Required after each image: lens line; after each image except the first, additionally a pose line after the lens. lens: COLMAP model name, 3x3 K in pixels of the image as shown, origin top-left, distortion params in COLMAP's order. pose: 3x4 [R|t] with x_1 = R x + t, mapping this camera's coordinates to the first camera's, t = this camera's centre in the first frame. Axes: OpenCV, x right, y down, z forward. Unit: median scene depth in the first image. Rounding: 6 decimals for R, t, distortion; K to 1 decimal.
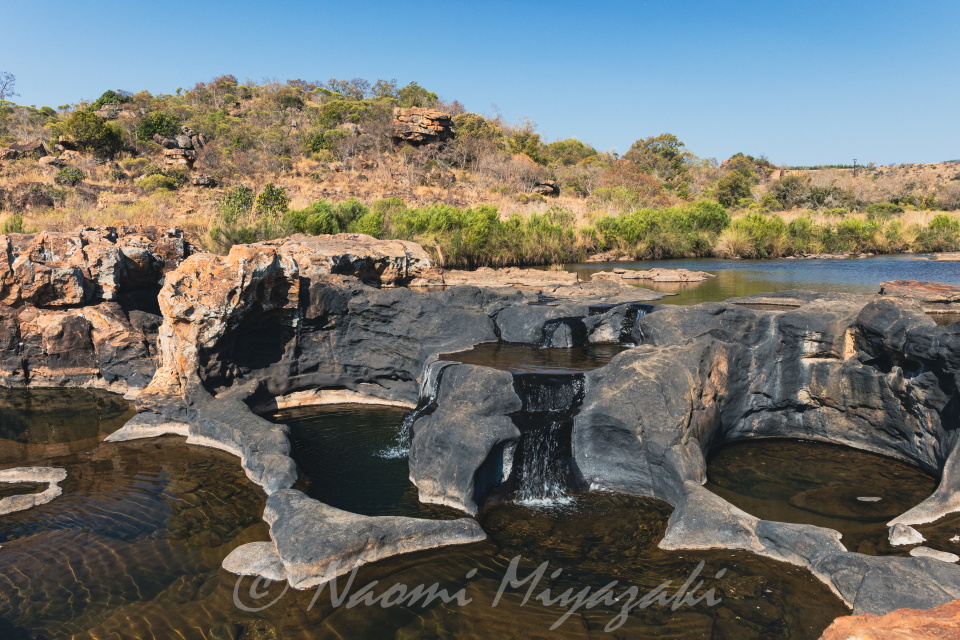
lens RADIAL K [[731.1, 0, 463.8], [0, 731.1, 329.4], [0, 0, 1]] dist [-0.001759, 0.034017]
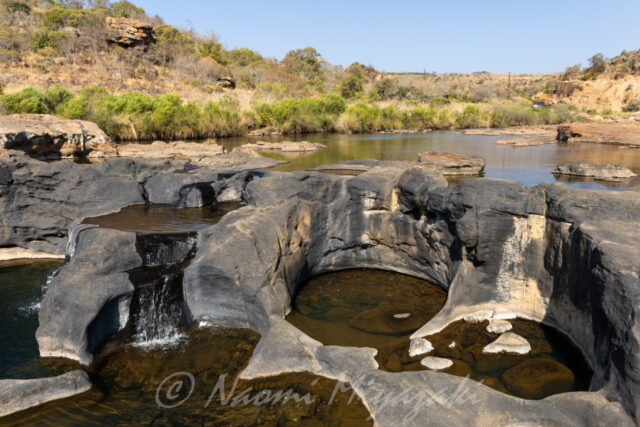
lens RADIAL K [[487.4, 0, 309.2], [0, 487.4, 219.8], [0, 0, 1]] dist [-0.001759, 0.034017]
pose [[0.967580, -0.045669, 0.248400, 0.156102], [0.025005, 0.996006, 0.085716, -0.028428], [-0.251322, -0.076725, 0.964858, 0.166561]]
